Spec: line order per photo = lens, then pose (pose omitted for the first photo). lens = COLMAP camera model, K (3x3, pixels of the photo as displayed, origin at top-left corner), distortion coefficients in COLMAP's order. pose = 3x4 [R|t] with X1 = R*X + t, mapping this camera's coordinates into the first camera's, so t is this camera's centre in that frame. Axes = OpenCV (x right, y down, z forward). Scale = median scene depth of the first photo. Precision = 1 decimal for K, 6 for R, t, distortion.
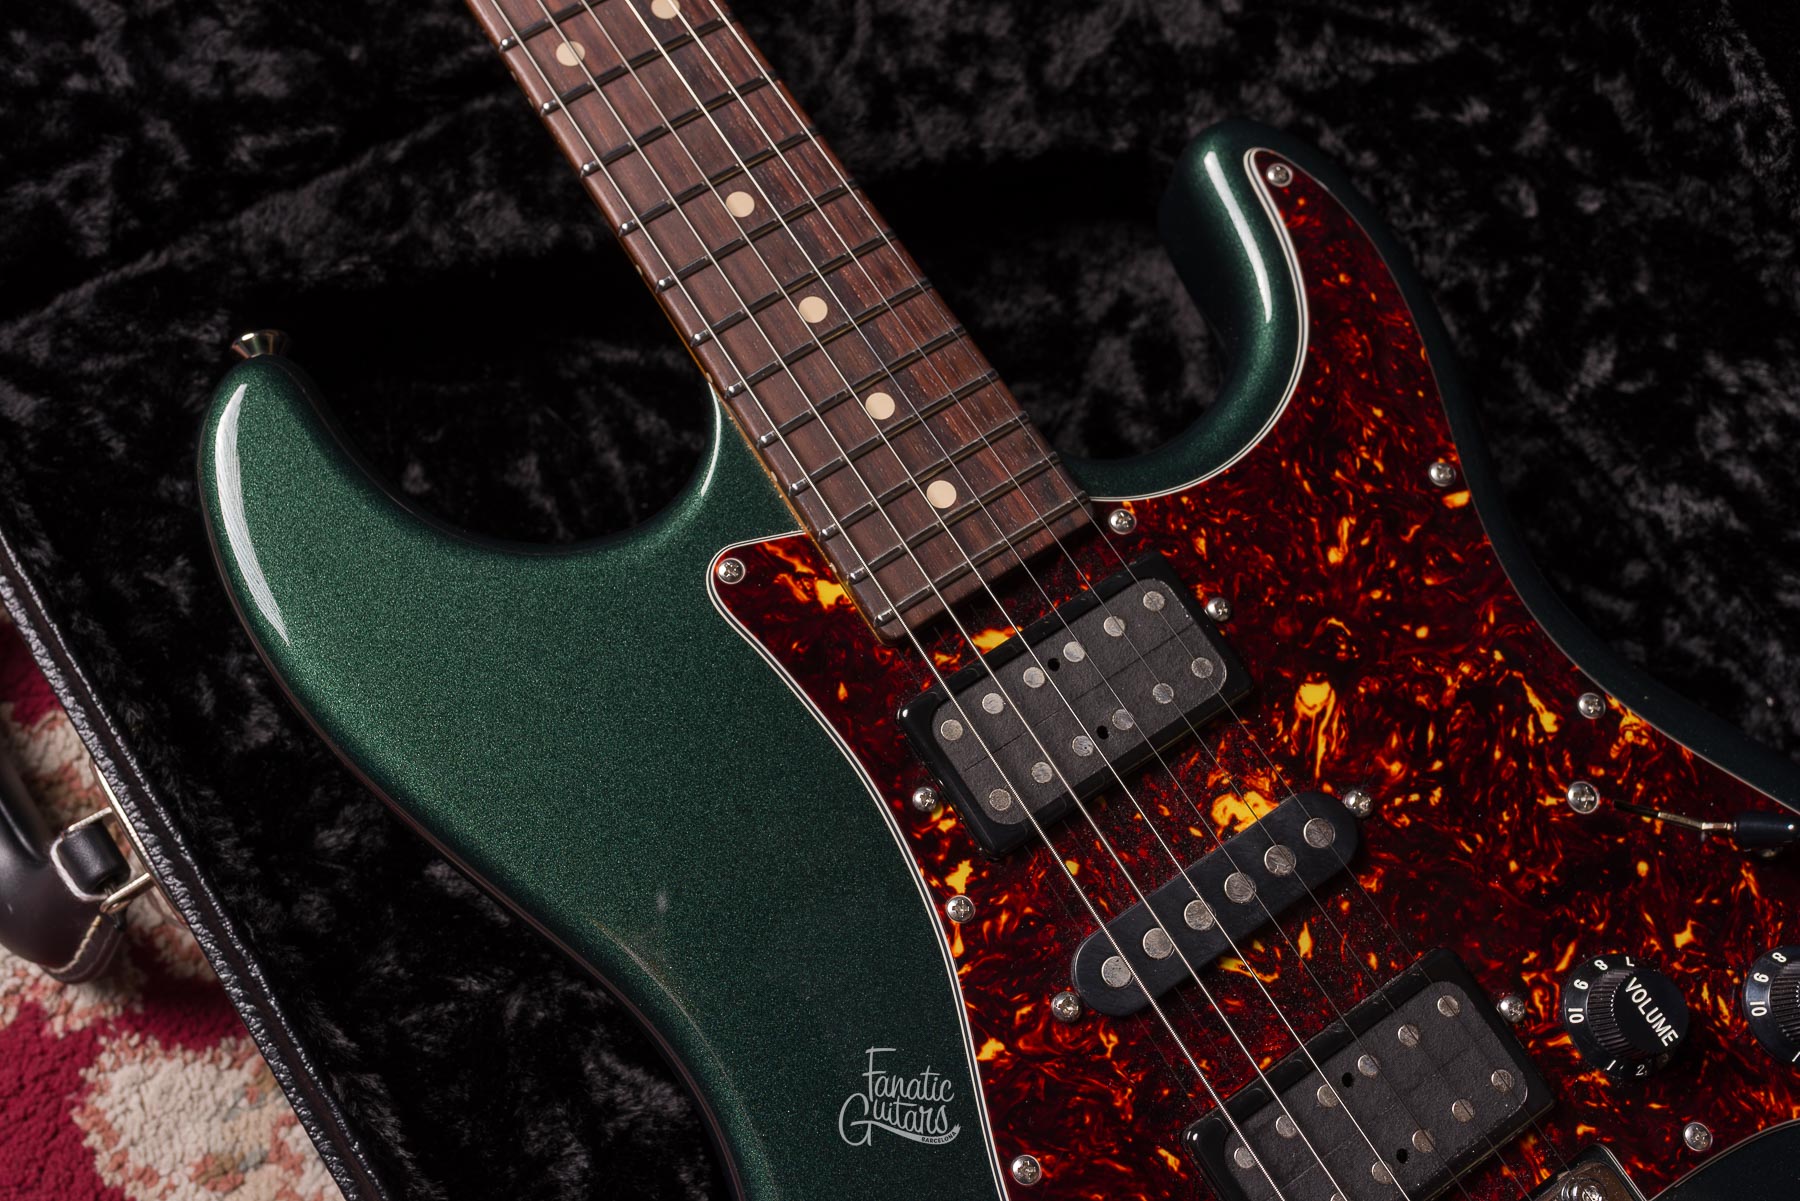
lens RADIAL K [[1784.9, 0, 900.0], [0, 1784.9, 600.5], [0, 0, 1]] dist [-0.001208, 0.004337]
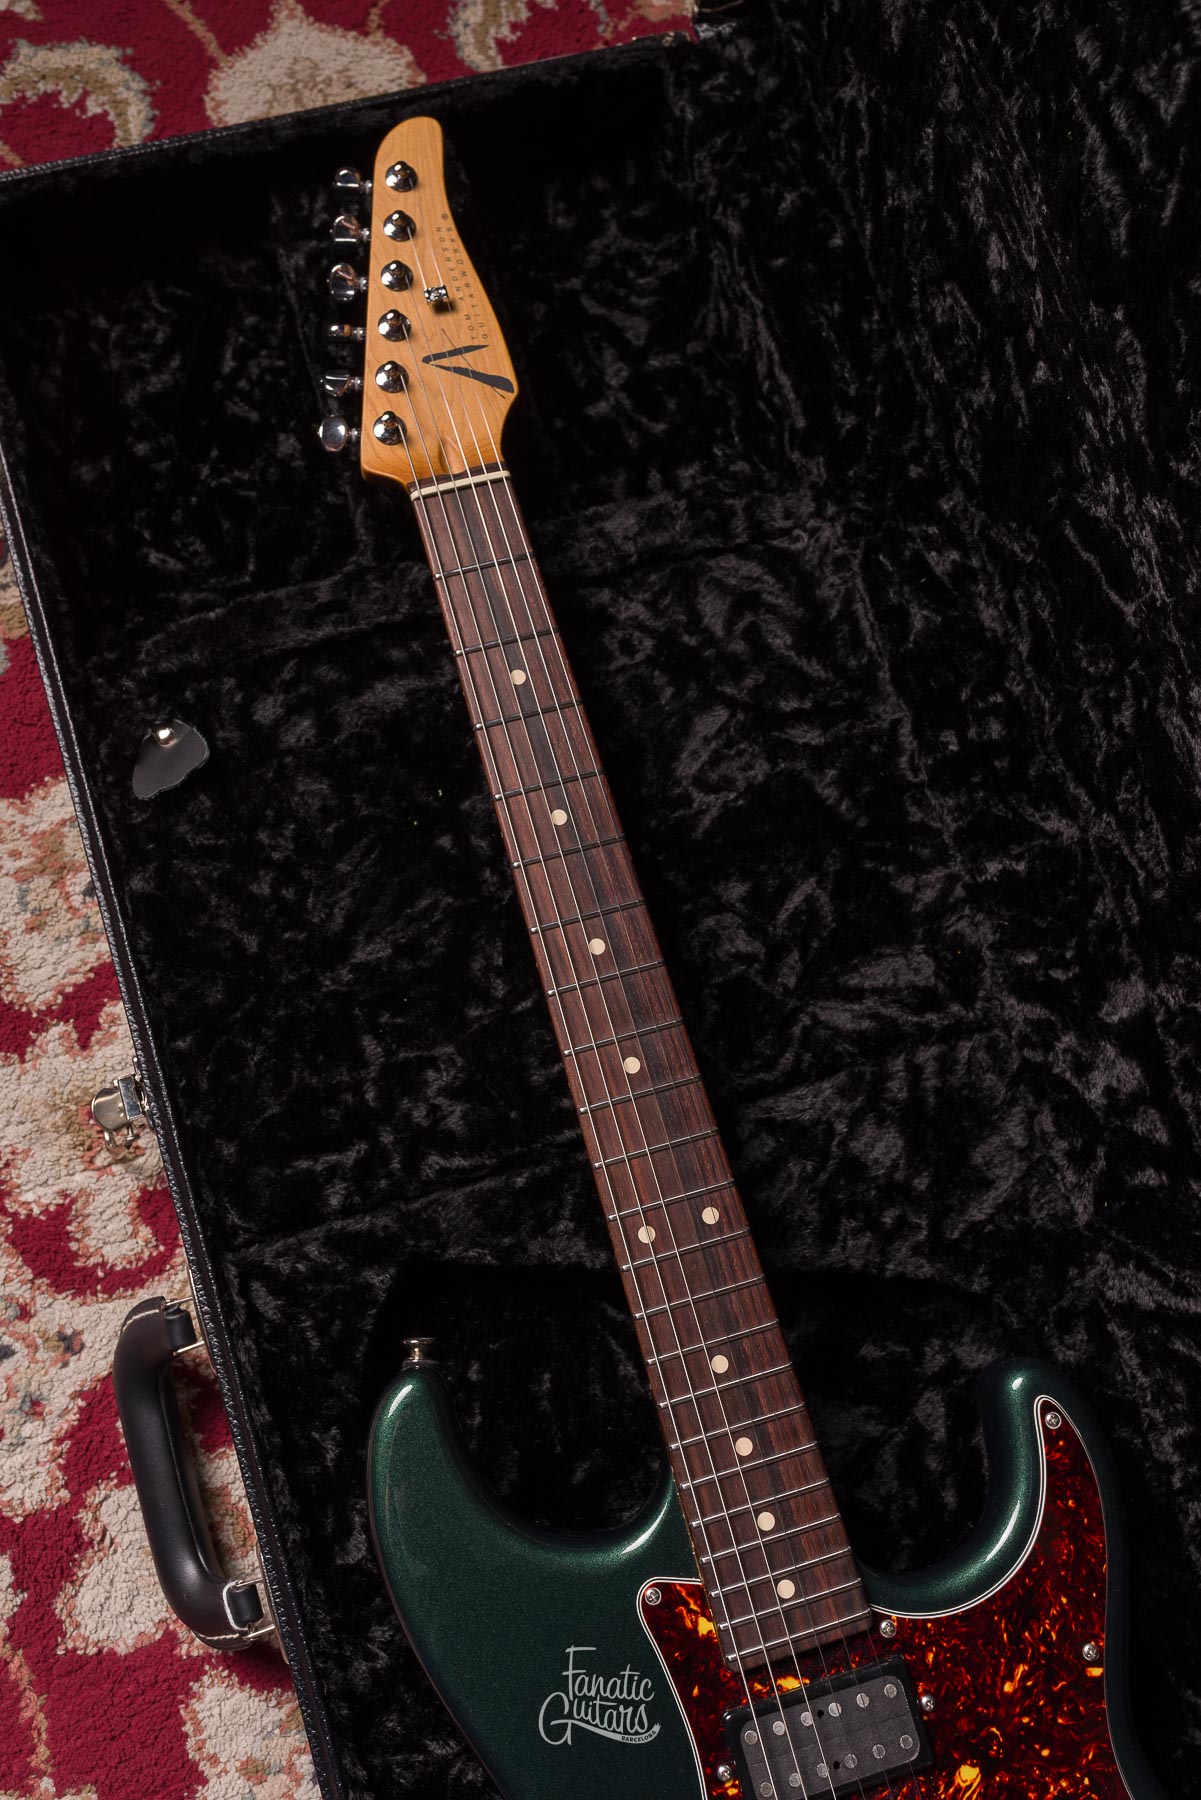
lens RADIAL K [[1746.1, 0, 600.5], [0, 1746.1, 900.0], [0, 0, 1]] dist [0.004235, -0.007945]
pose [[0.954682, 0.281966, -0.095274, -0.164033], [-0.277309, 0.958949, 0.059295, -0.707555], [0.108083, -0.030188, 0.993683, -0.609353]]
